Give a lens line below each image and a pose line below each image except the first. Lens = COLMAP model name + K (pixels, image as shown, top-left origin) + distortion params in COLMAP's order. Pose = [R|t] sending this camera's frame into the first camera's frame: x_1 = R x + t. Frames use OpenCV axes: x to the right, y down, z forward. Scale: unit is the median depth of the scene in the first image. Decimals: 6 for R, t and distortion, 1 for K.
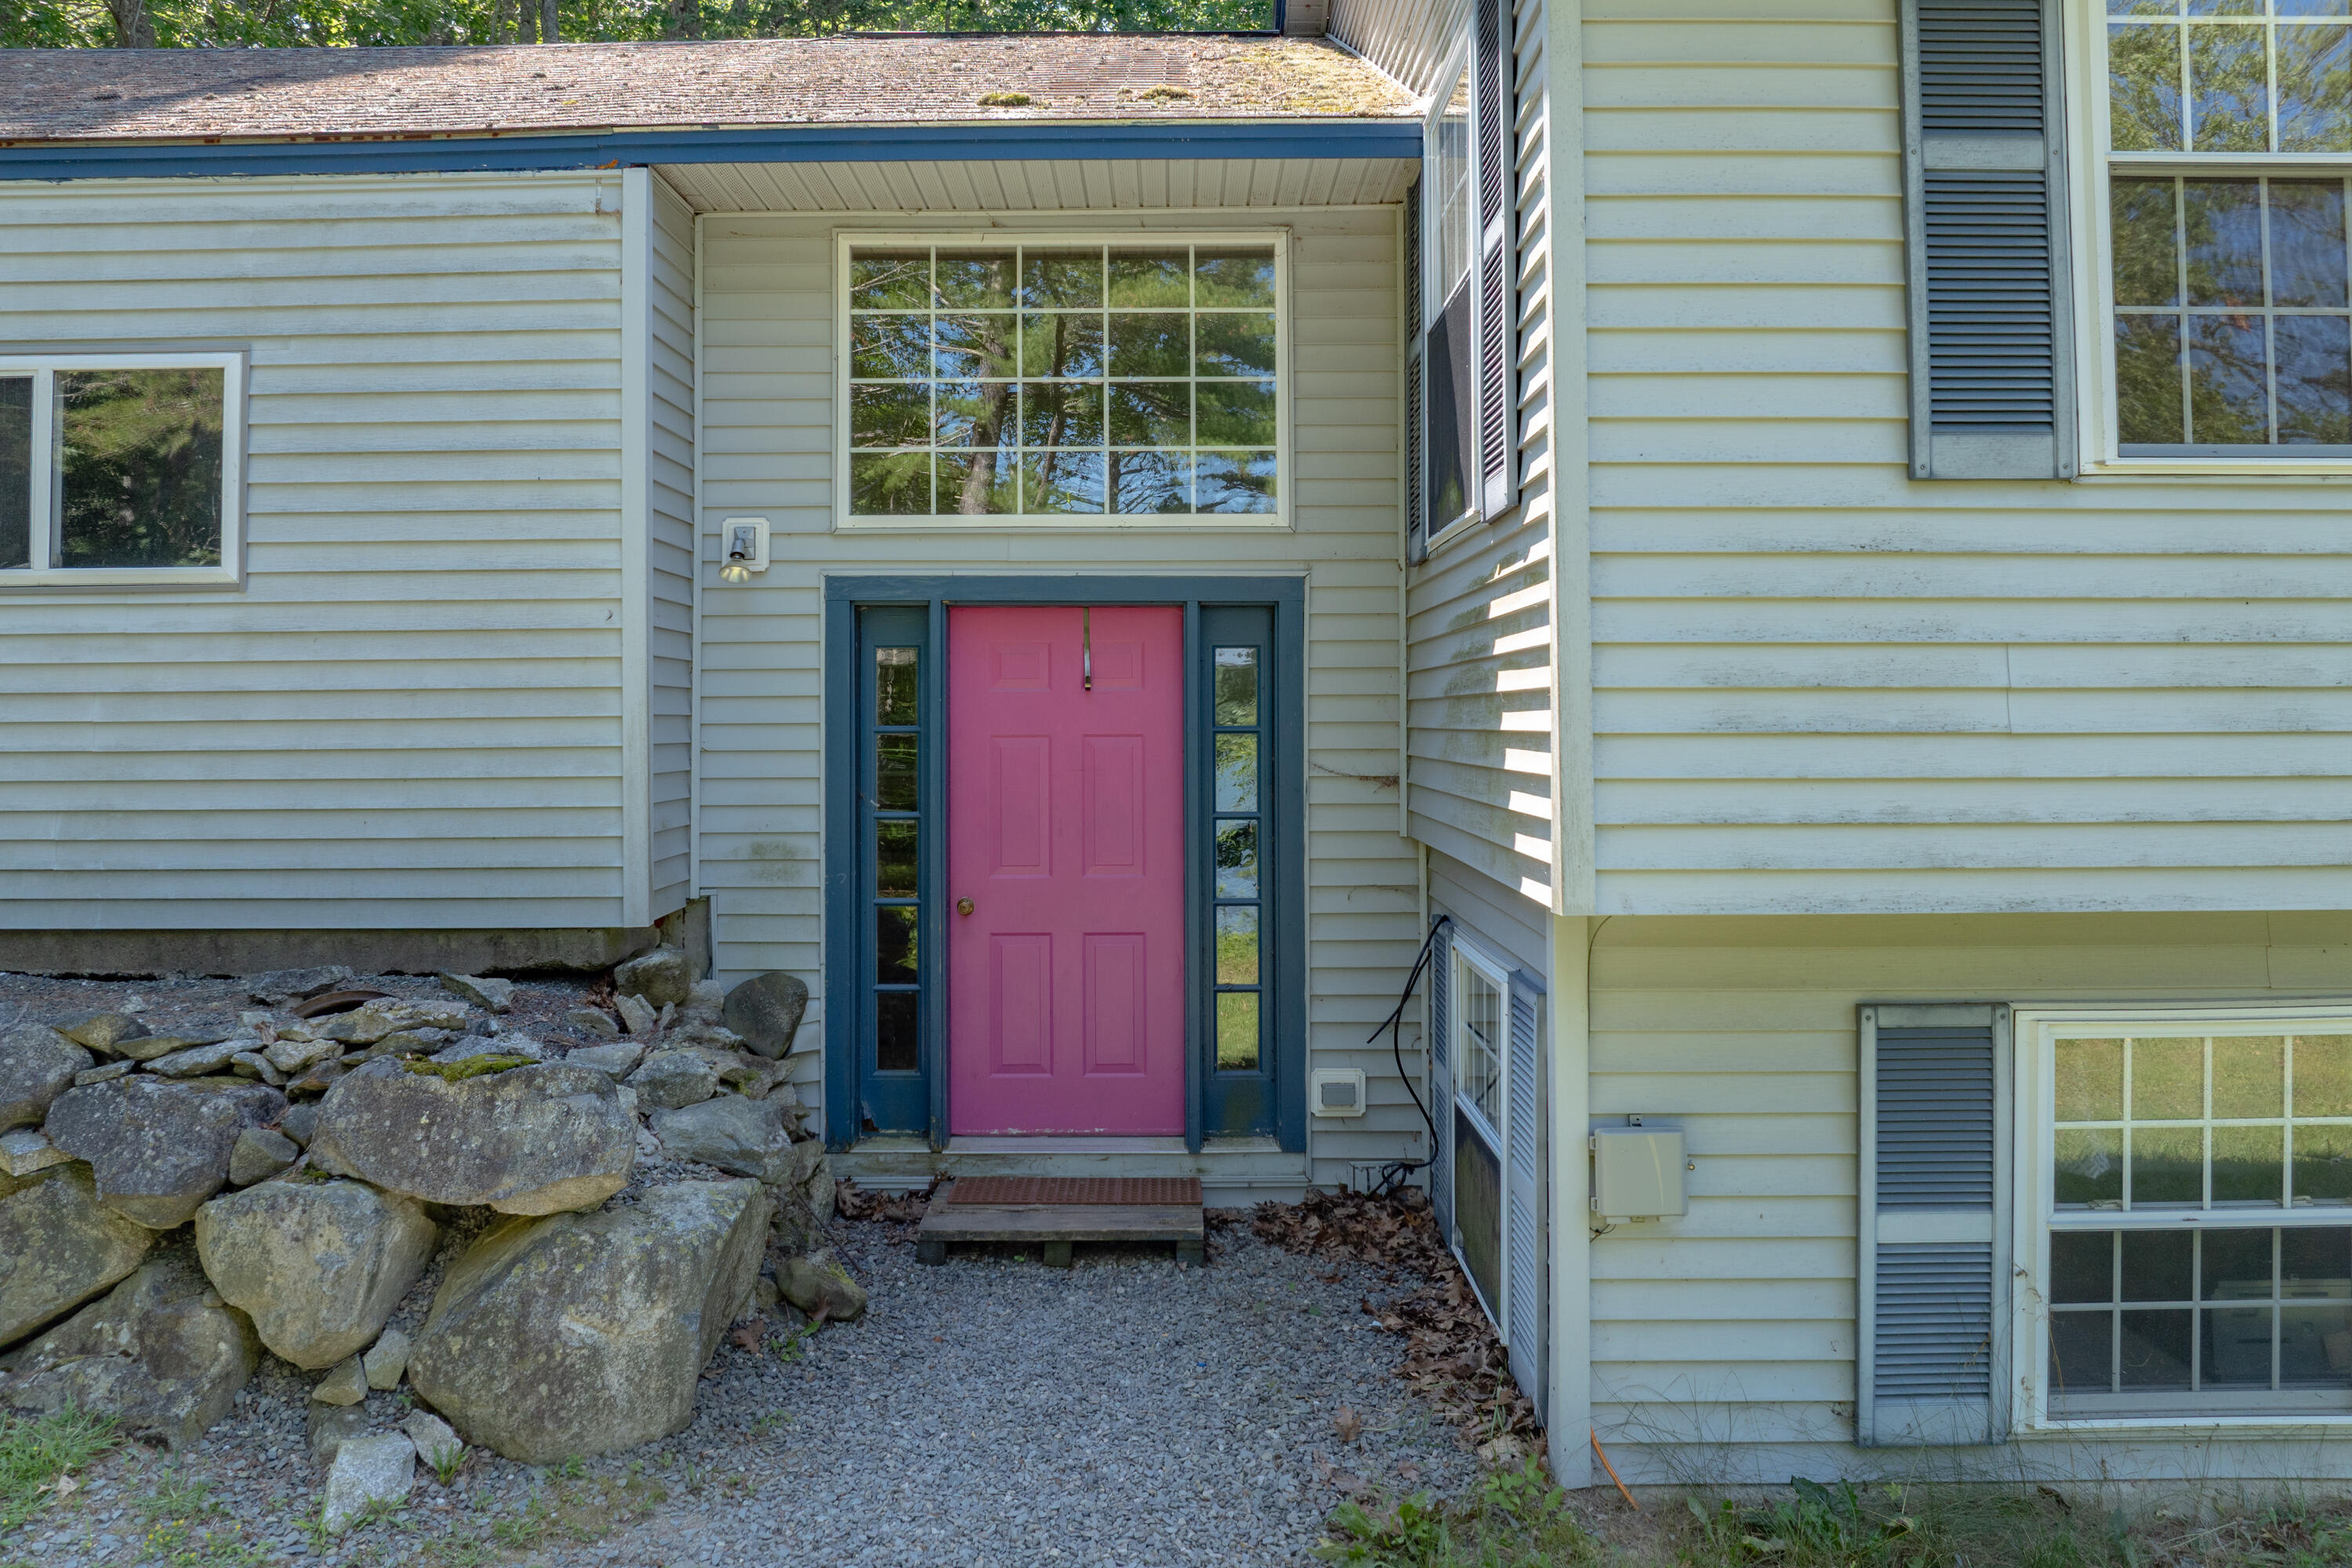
lens RADIAL K [[1543.3, 0, 1176.0], [0, 1543.3, 784.0], [0, 0, 1]] dist [-0.037313, -0.000106]
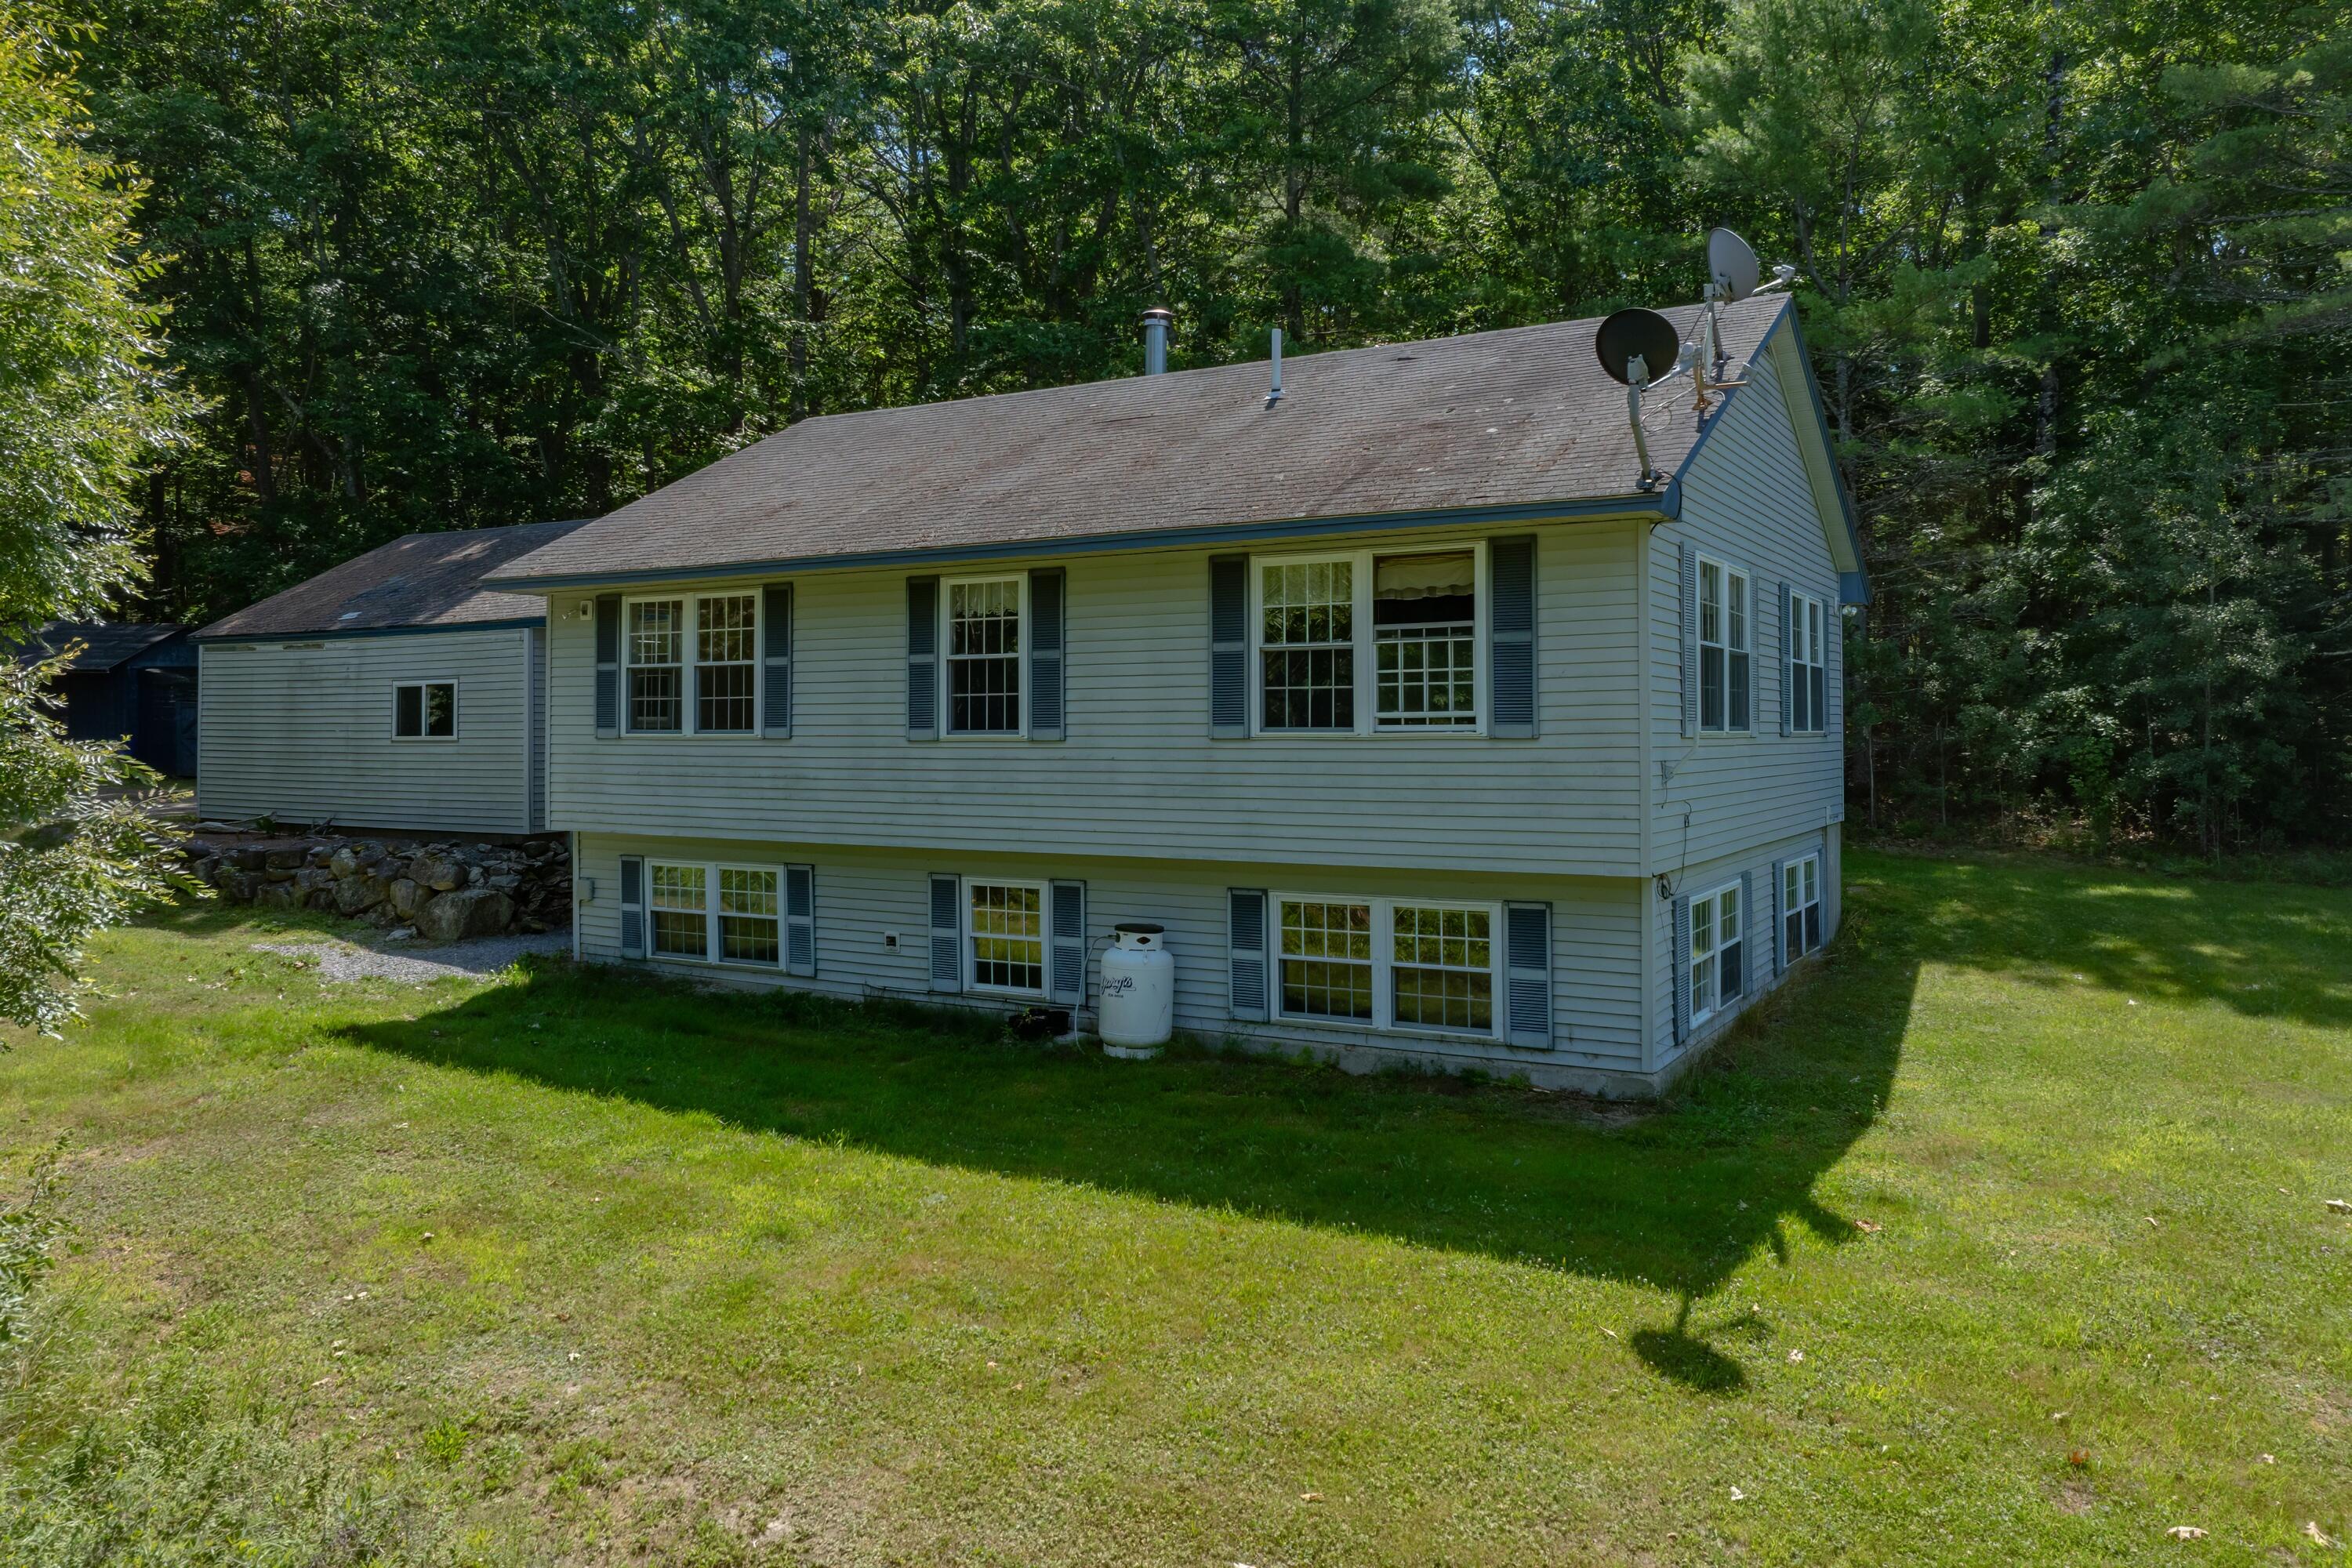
lens RADIAL K [[1615.7, 0, 1176.0], [0, 1615.7, 784.0], [0, 0, 1]] dist [-0.001686, 0.000171]
pose [[0.850473, 0.018436, -0.525696, 3.957332], [-0.011276, 0.999795, 0.016819, -0.143445], [0.525898, -0.008377, 0.850506, -1.944375]]
